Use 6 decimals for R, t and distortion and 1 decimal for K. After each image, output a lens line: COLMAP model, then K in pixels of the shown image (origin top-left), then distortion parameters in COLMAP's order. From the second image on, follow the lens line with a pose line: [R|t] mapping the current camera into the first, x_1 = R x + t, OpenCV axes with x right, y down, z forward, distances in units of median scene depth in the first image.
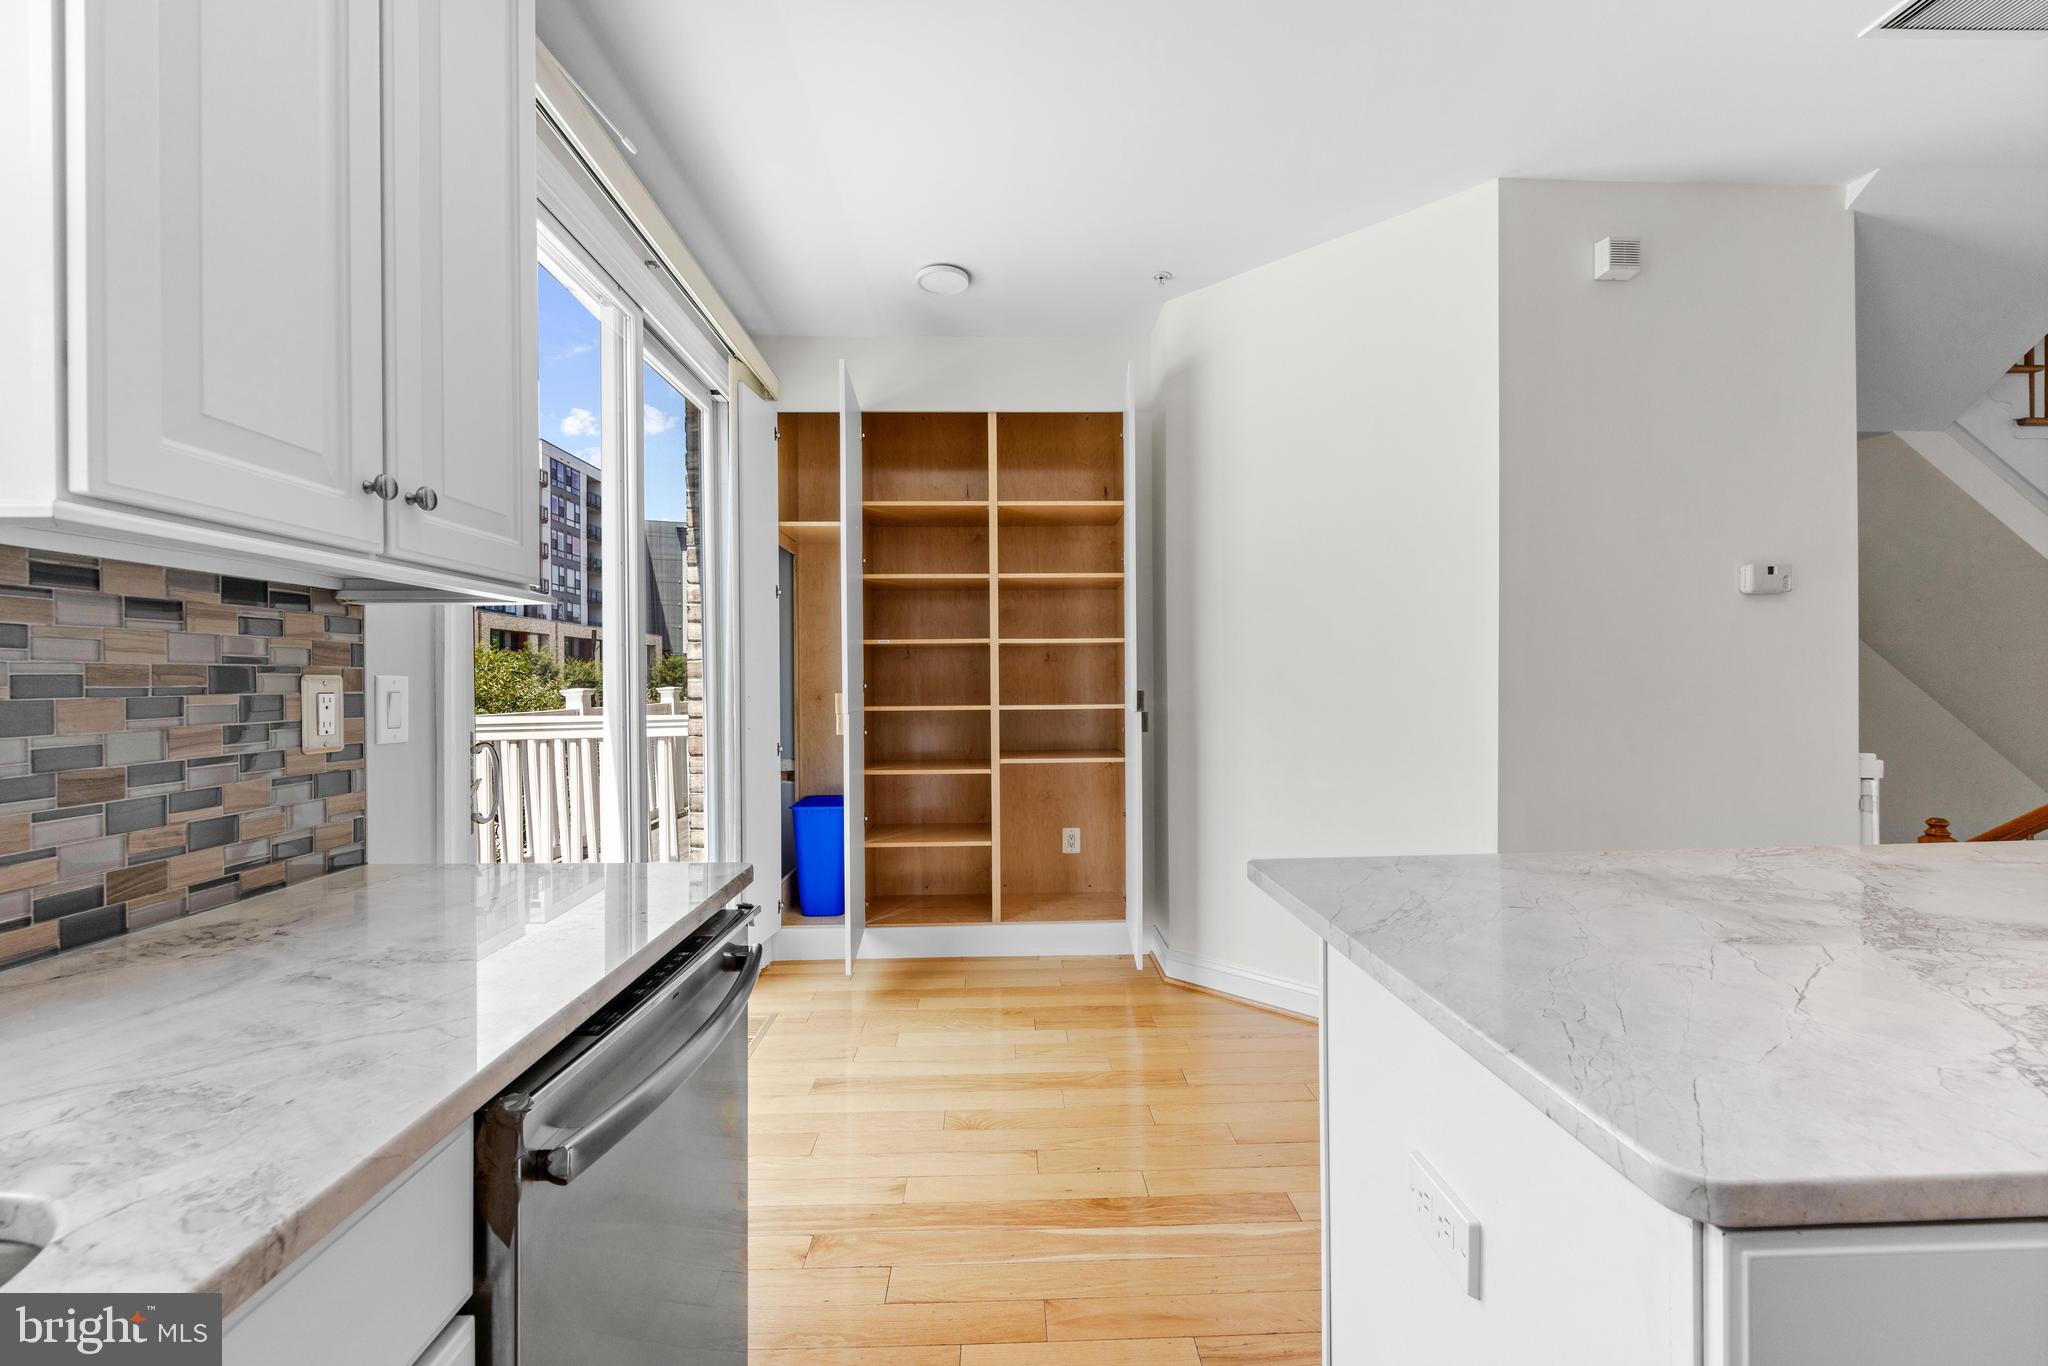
lens RADIAL K [[820.3, 0, 1022.8], [0, 820.3, 684.4], [0, 0, 1]] dist [-0.003070, -0.000546]
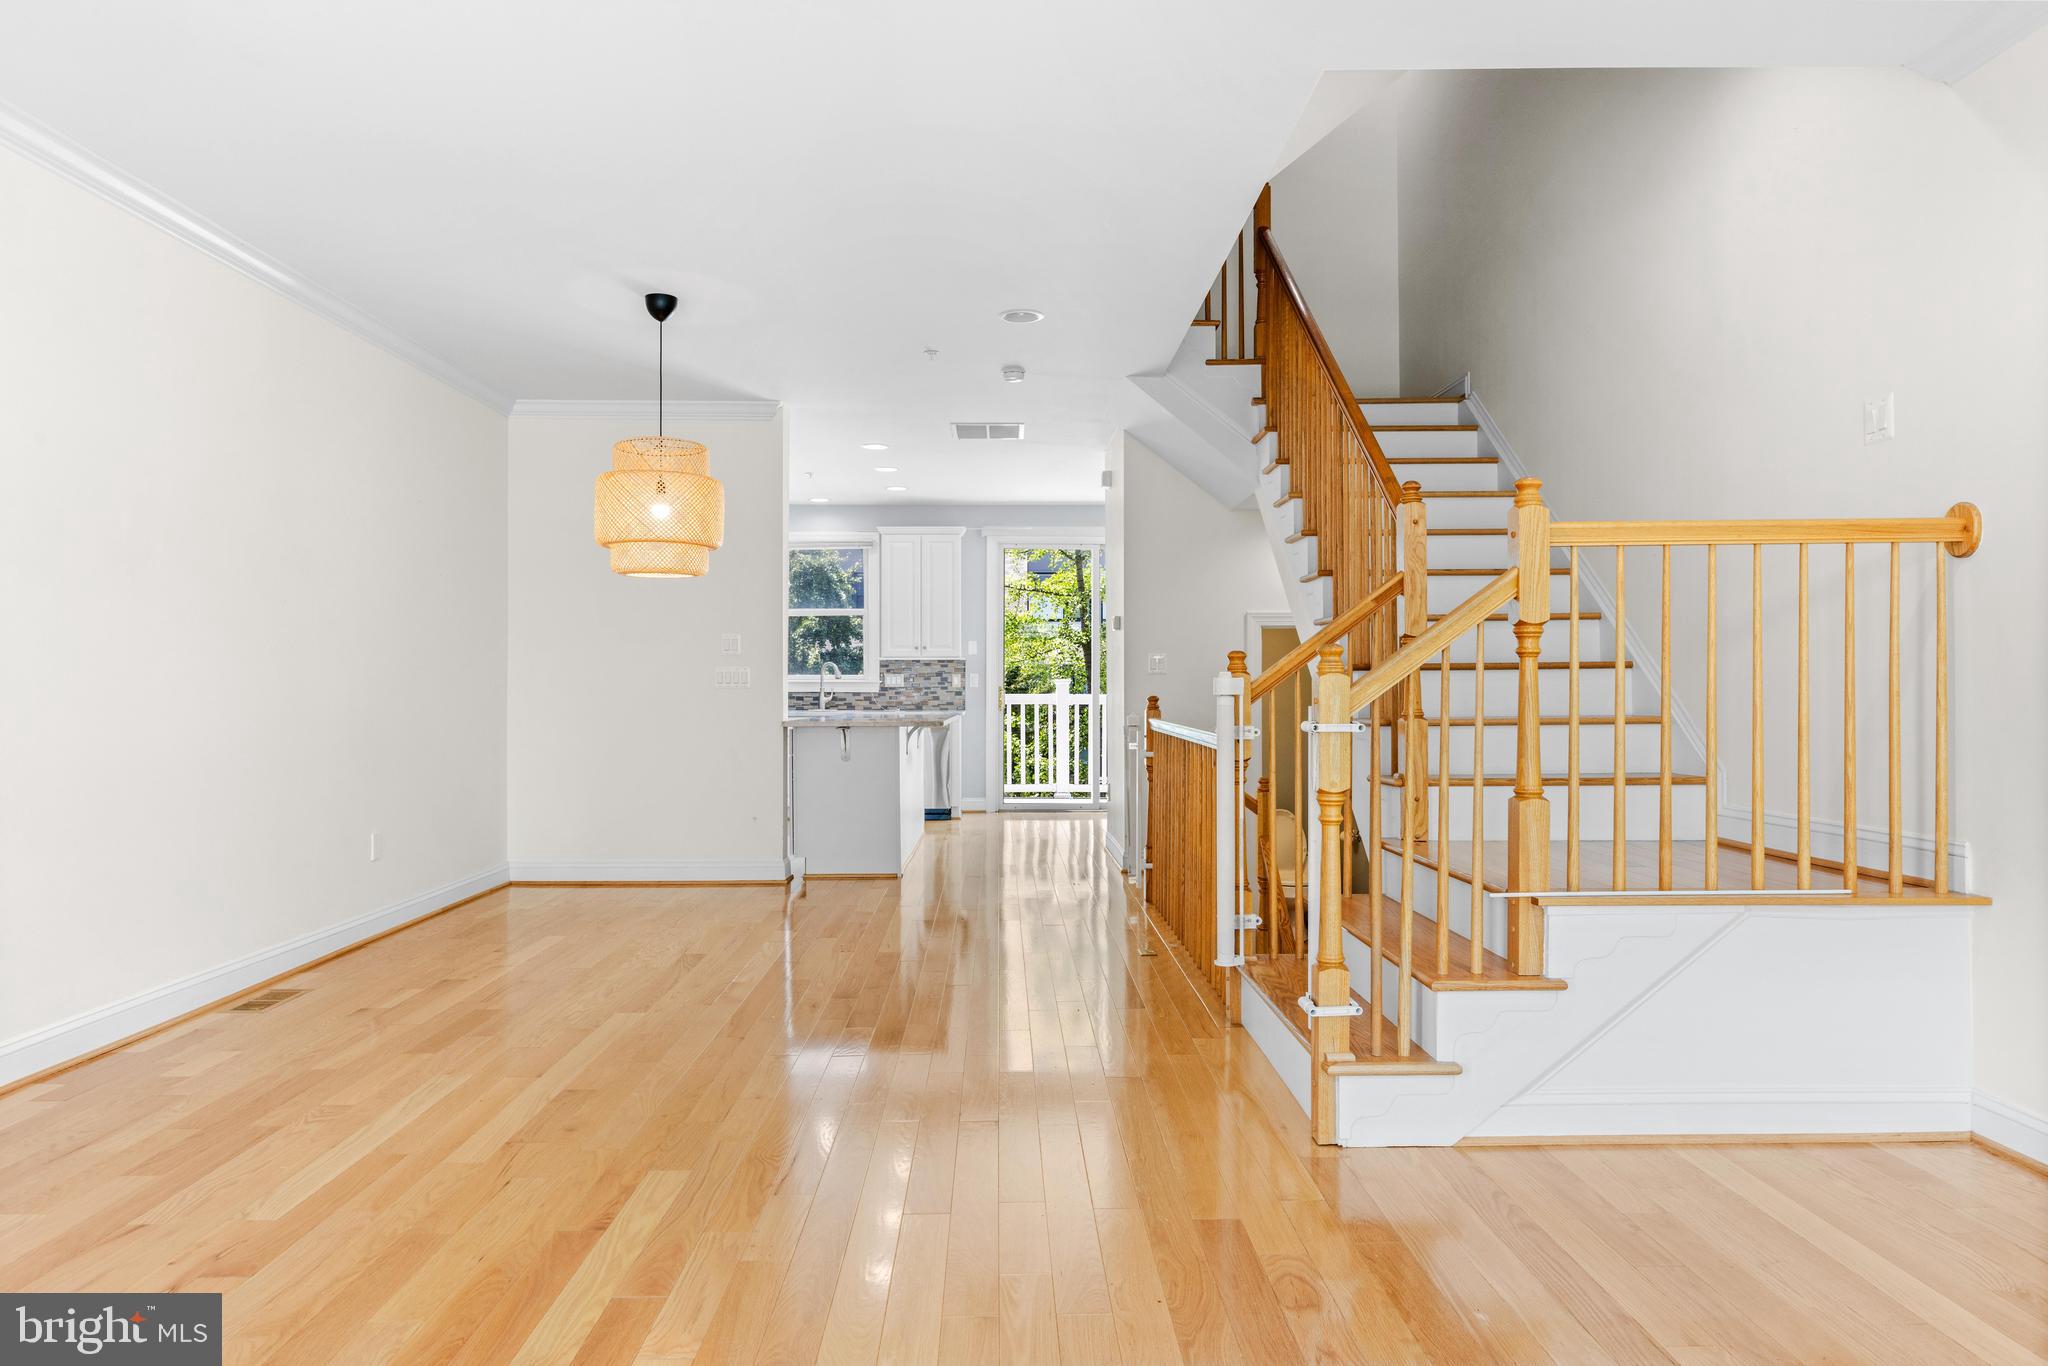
lens RADIAL K [[1270.8, 0, 1000.5], [0, 1270.8, 685.4], [0, 0, 1]] dist [-0.004333, -0.001650]
pose [[-0.031159, 0.007510, -0.999486, 8.726461], [-0.003356, 0.999965, 0.007619, 0.000355], [0.999509, 0.003592, -0.031132, 1.754453]]
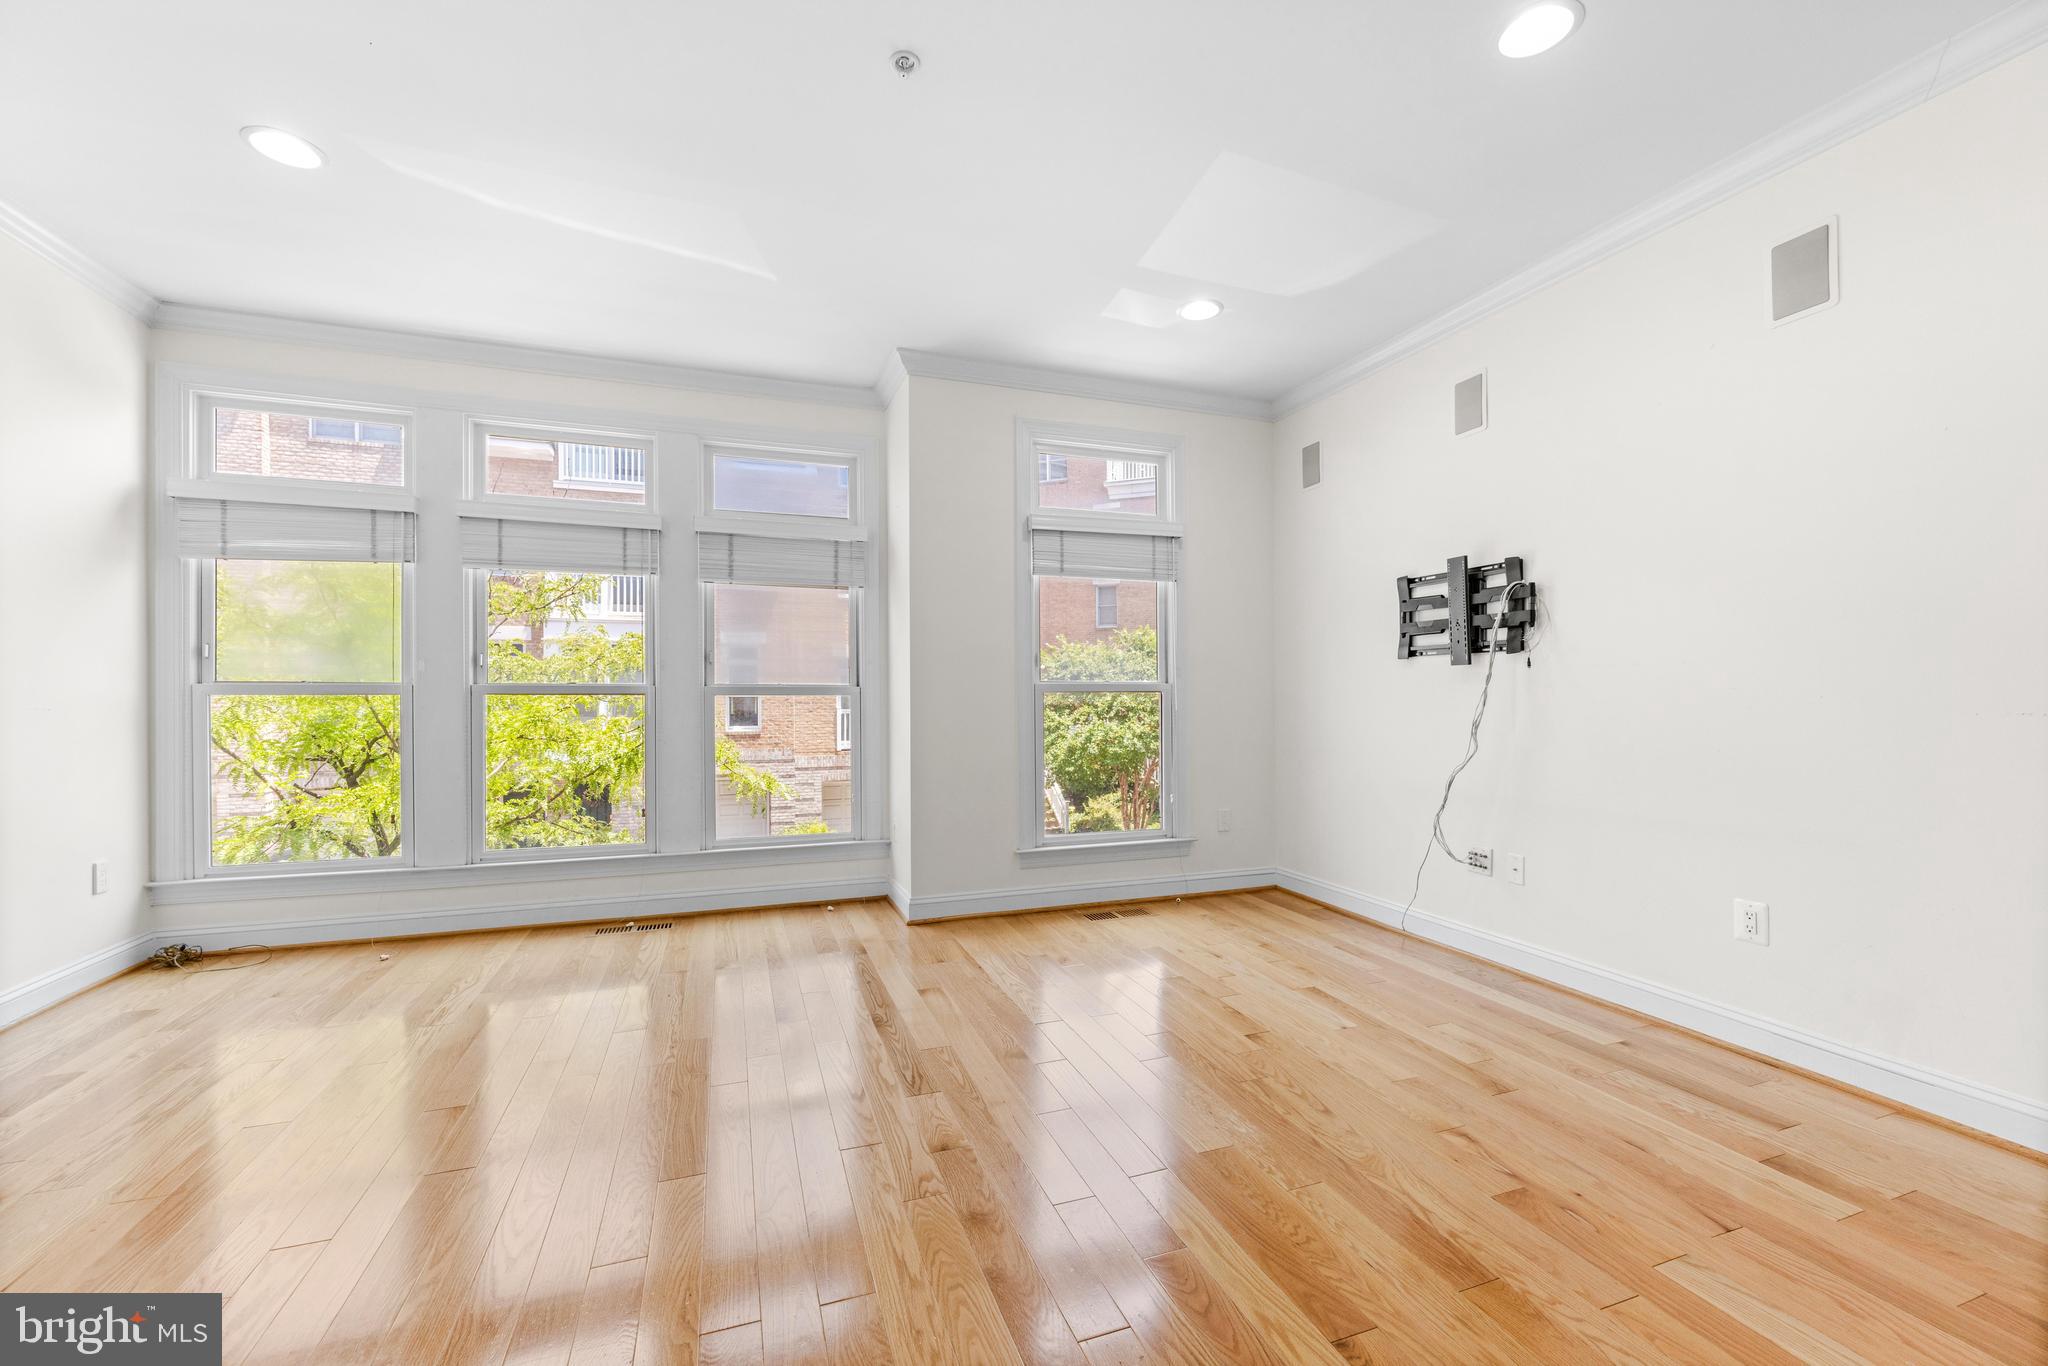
lens RADIAL K [[820.3, 0, 1022.8], [0, 820.3, 697.7], [0, 0, 1]] dist [-0.003070, -0.000546]
pose [[-0.305904, 0.007983, 0.952029, 5.518357], [0.011613, 0.999922, -0.004653, 0.037064], [-0.951992, 0.009633, -0.305973, 1.779062]]
